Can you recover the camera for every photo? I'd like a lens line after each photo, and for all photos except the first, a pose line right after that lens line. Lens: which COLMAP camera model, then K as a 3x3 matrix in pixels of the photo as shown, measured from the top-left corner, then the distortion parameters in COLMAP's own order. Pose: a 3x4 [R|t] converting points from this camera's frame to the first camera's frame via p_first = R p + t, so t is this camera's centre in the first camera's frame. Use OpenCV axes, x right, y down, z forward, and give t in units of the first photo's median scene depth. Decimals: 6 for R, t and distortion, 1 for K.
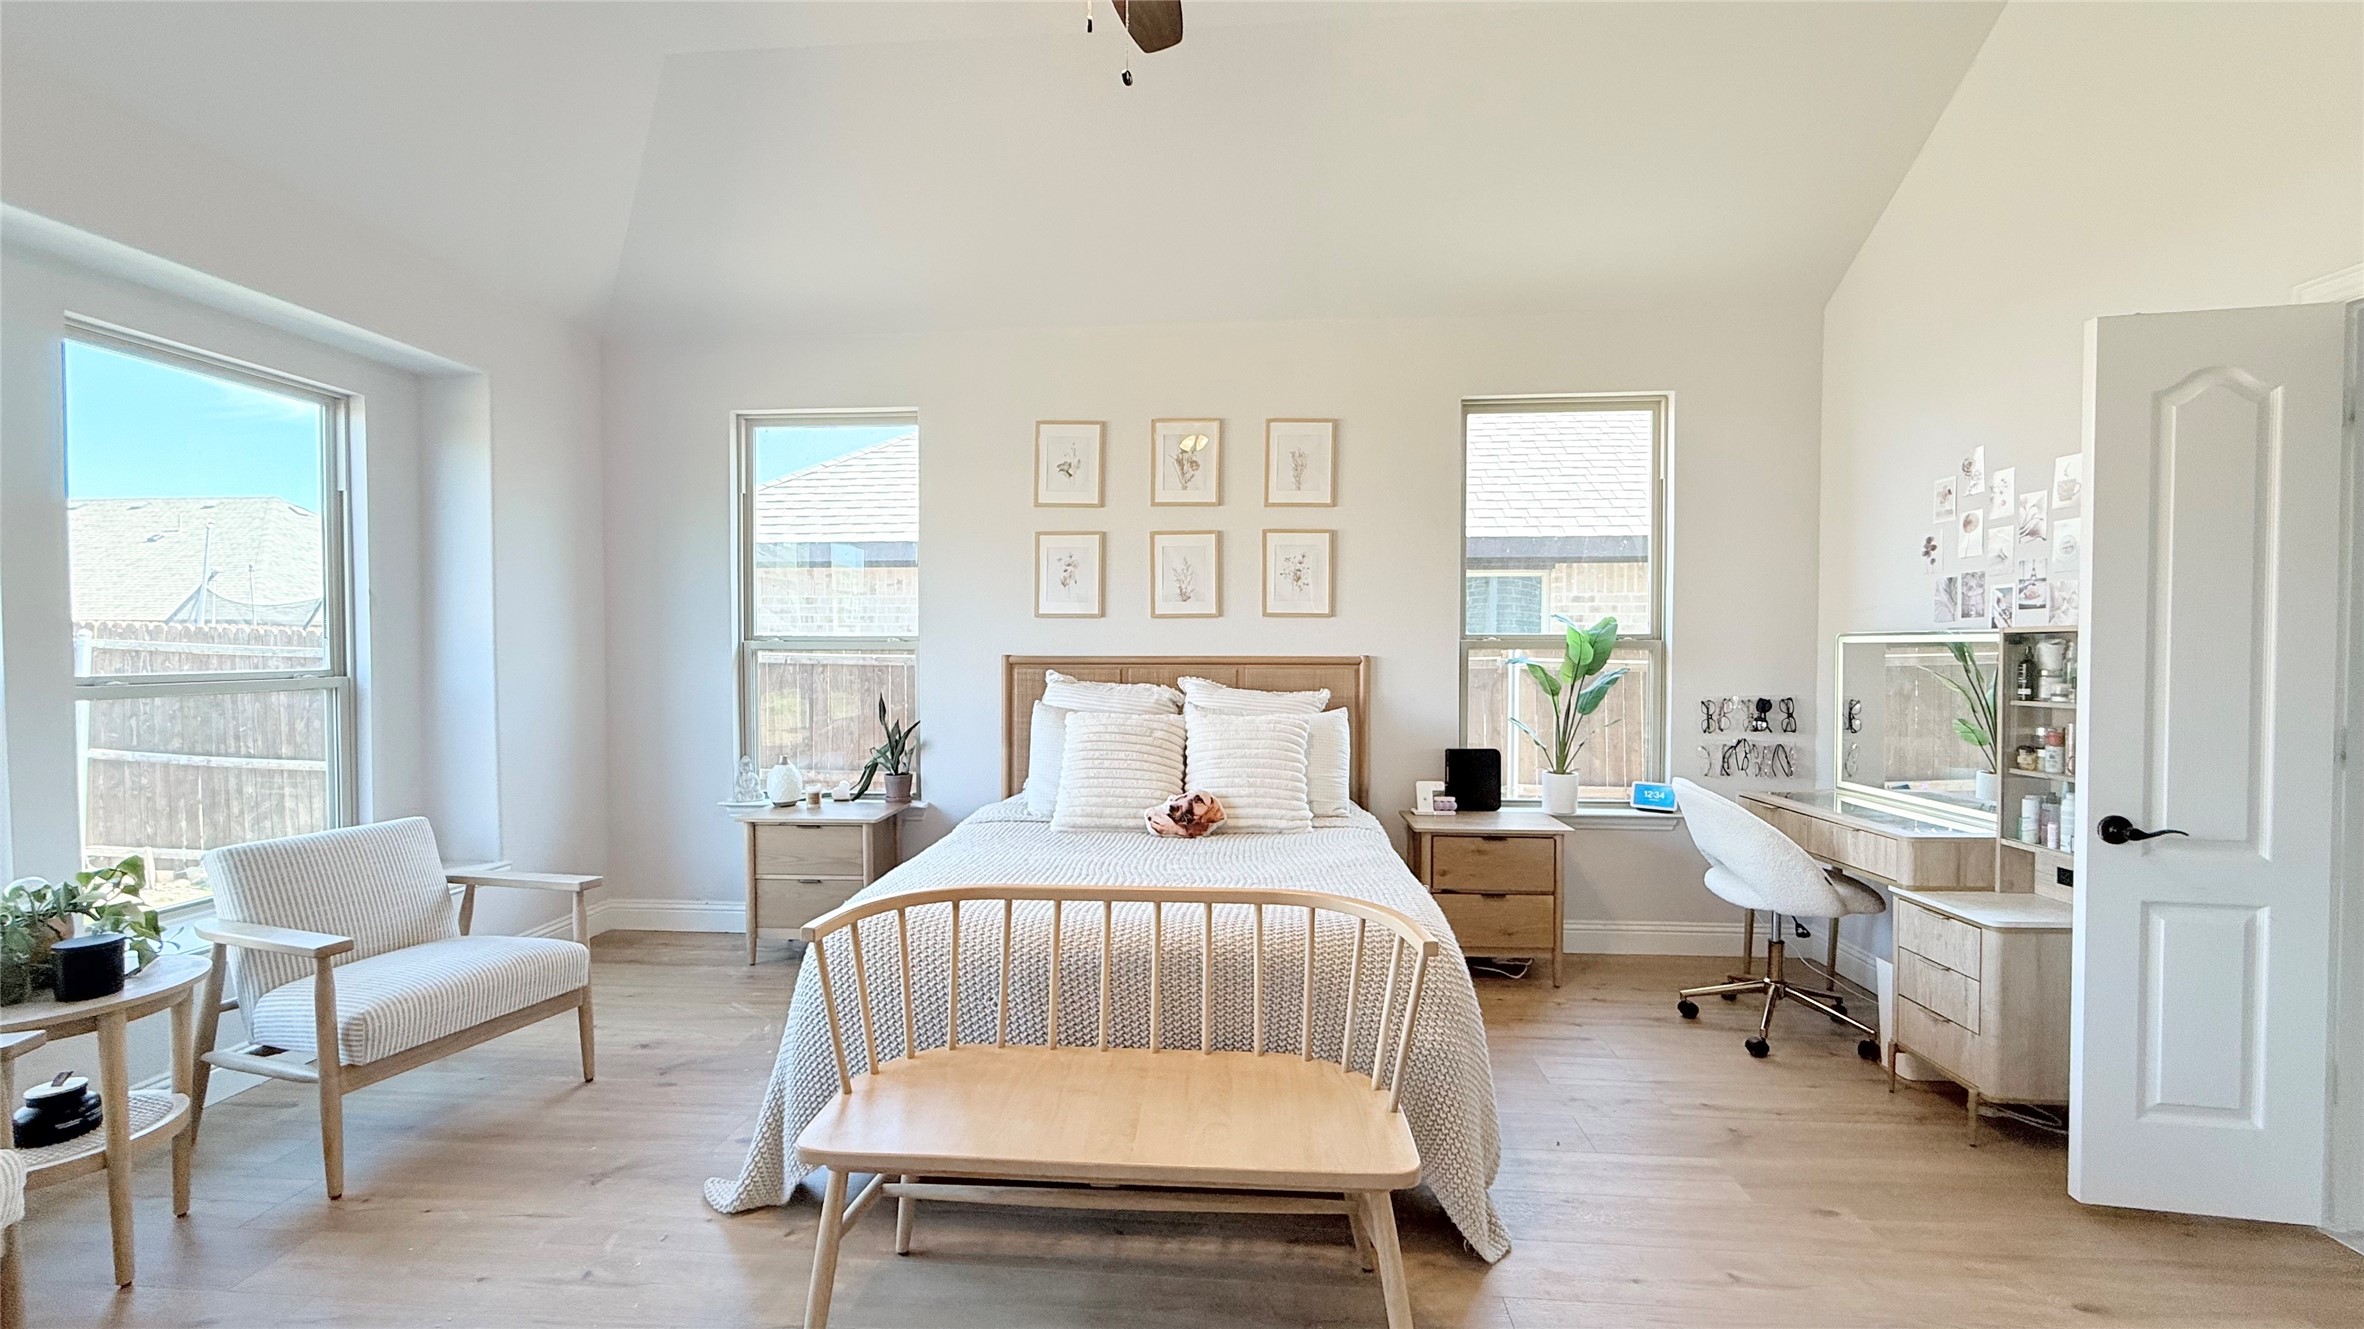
lens RADIAL K [[937.1, 0, 1180.2], [0, 937.1, 668.7], [0, 0, 1]] dist [0.001789, -0.000272]
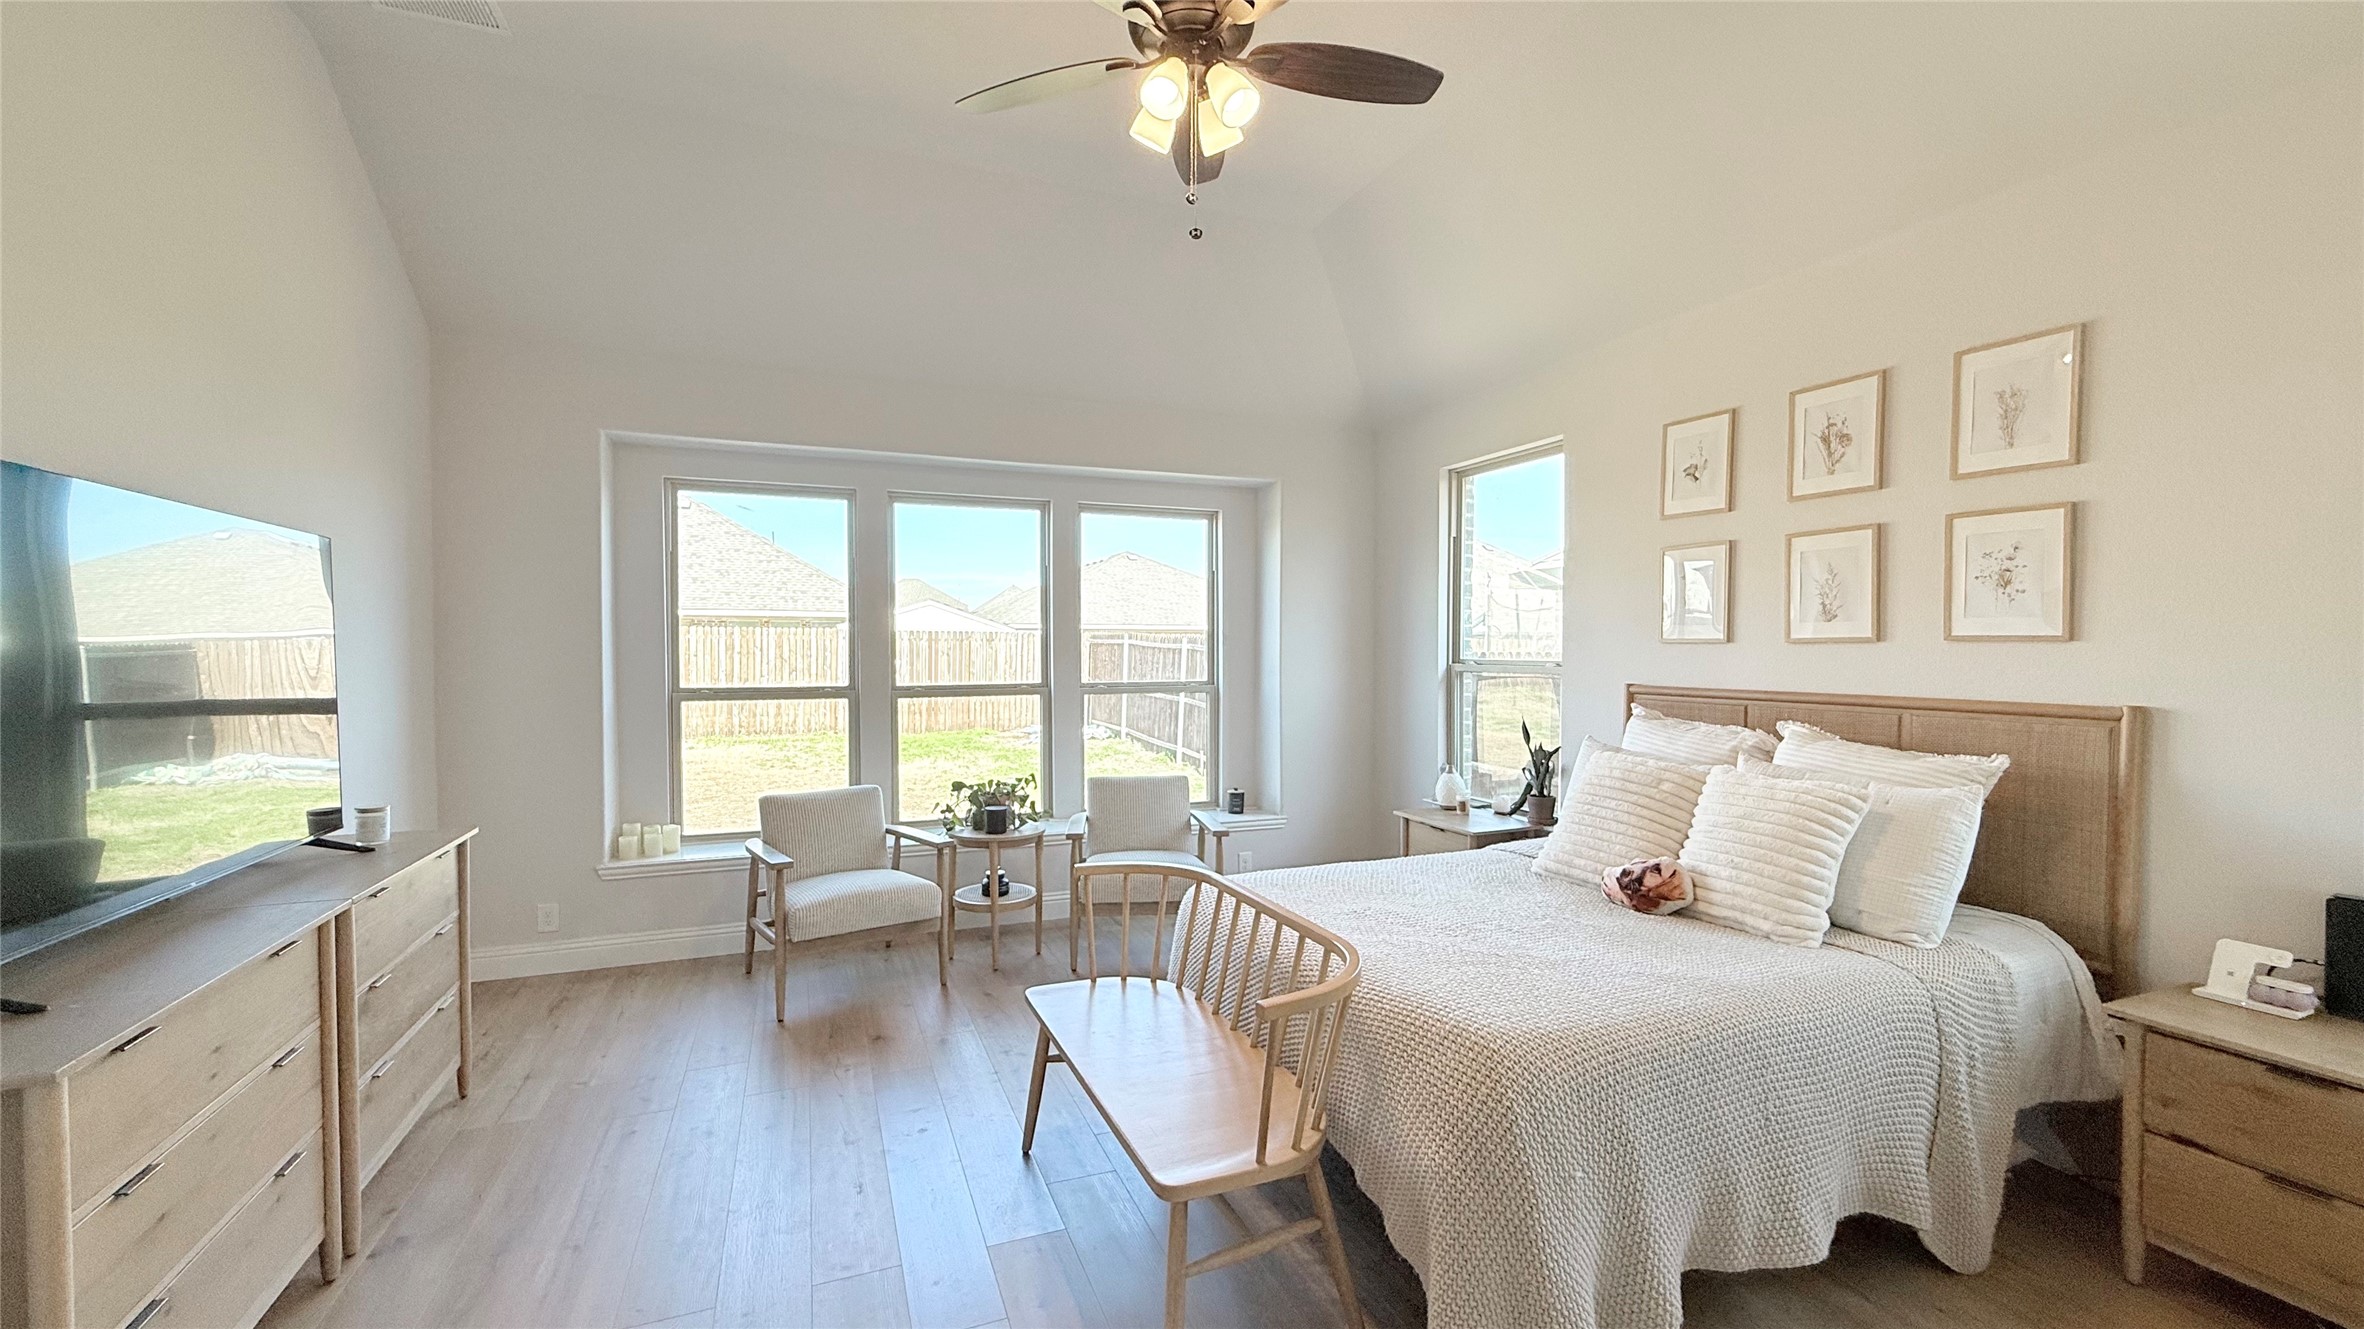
lens RADIAL K [[937.1, 0, 1177.7], [0, 937.1, 665.4], [0, 0, 1]] dist [0.001789, -0.000272]
pose [[0.448400, 0.015818, -0.893693, 0.465615], [-0.020904, 0.999756, 0.007206, -0.031860], [0.893588, 0.015450, 0.448621, 0.194289]]
